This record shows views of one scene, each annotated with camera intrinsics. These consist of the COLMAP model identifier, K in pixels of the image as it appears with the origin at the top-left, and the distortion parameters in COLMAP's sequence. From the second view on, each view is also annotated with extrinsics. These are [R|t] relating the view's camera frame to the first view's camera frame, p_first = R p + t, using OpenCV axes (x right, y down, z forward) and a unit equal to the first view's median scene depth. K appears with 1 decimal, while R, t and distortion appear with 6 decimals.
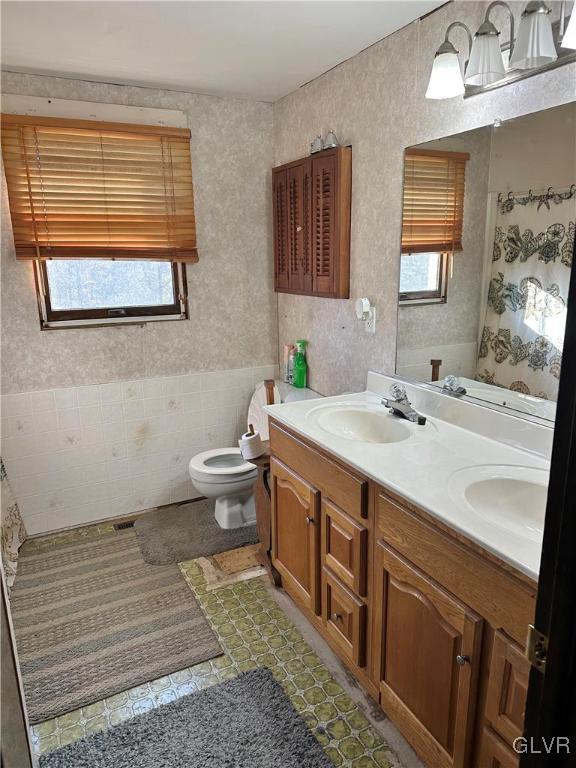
lens RADIAL K [[537.9, 0, 288.0], [0, 537.9, 384.0], [0, 0, 1]] dist [0.129561, -0.185094]
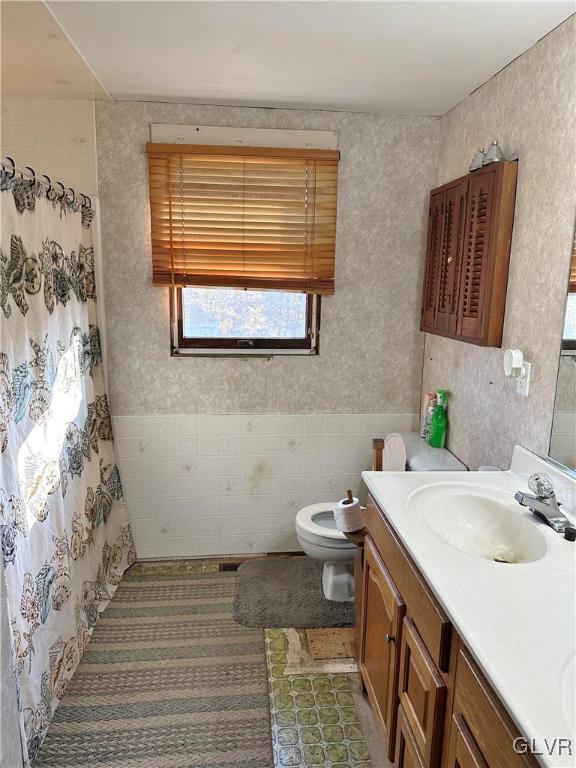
lens RADIAL K [[537.9, 0, 288.0], [0, 537.9, 384.0], [0, 0, 1]] dist [0.129561, -0.185094]
pose [[0.935814, 0.099734, -0.338092, 0.091238], [-0.115405, 0.992964, -0.026517, -0.045859], [0.333068, 0.063833, 0.940740, 0.142769]]
